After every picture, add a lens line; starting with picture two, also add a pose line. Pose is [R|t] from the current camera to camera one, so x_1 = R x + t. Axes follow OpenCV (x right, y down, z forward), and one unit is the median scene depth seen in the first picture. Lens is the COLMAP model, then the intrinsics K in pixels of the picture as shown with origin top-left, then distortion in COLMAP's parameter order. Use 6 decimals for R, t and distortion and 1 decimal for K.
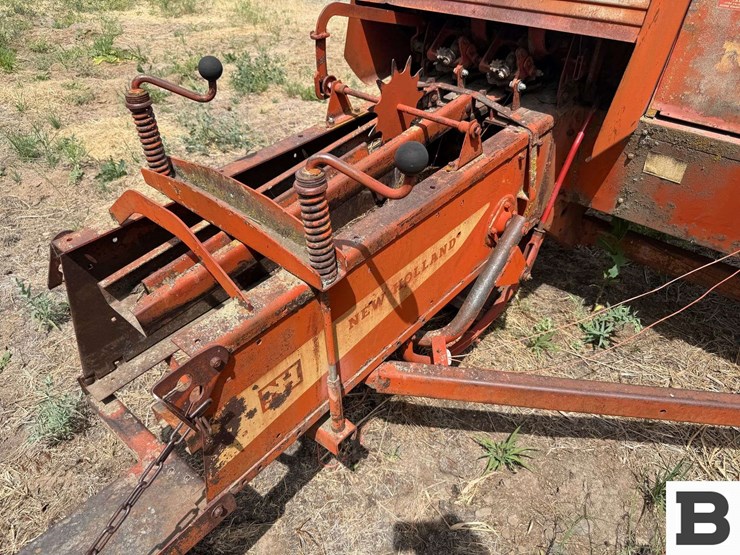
lens RADIAL K [[533.7, 0, 366.9], [0, 533.7, 277.3], [0, 0, 1]] dist [0.028713, -0.044553]
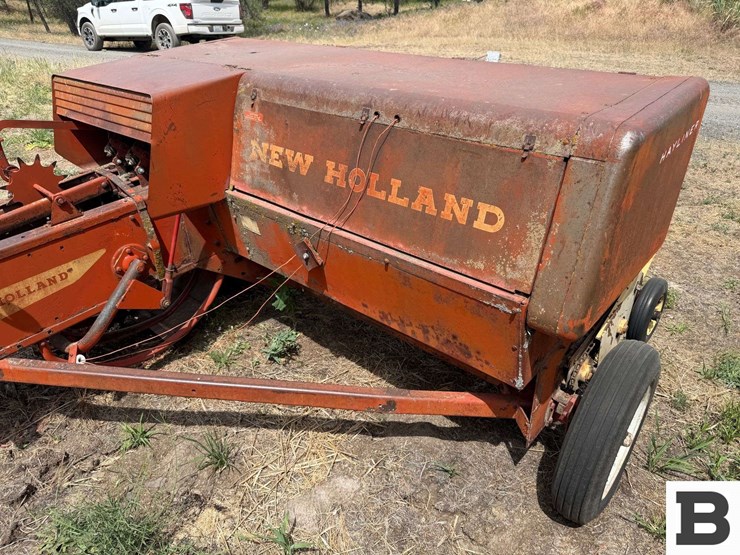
lens RADIAL K [[533.7, 0, 368.1], [0, 533.7, 275.6], [0, 0, 1]] dist [0.028713, -0.044553]
pose [[0.999840, -0.015770, -0.008415, 0.914814], [0.014556, 0.991575, -0.128715, 0.123035], [0.010374, 0.128572, 0.991646, -0.403011]]
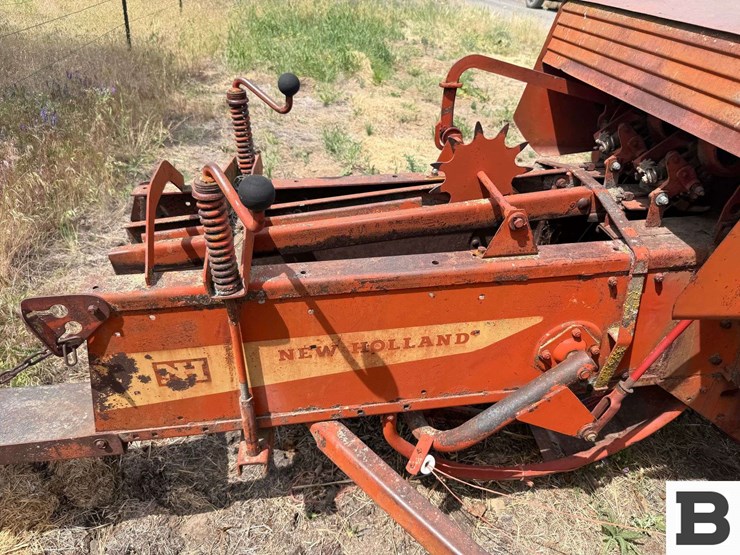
lens RADIAL K [[533.7, 0, 365.2], [0, 533.7, 278.4], [0, 0, 1]] dist [0.028713, -0.044553]
pose [[0.758913, 0.381547, -0.527705, 0.412329], [-0.424831, 0.904258, 0.042839, -0.110227], [0.493527, 0.191674, 0.848346, 0.173379]]
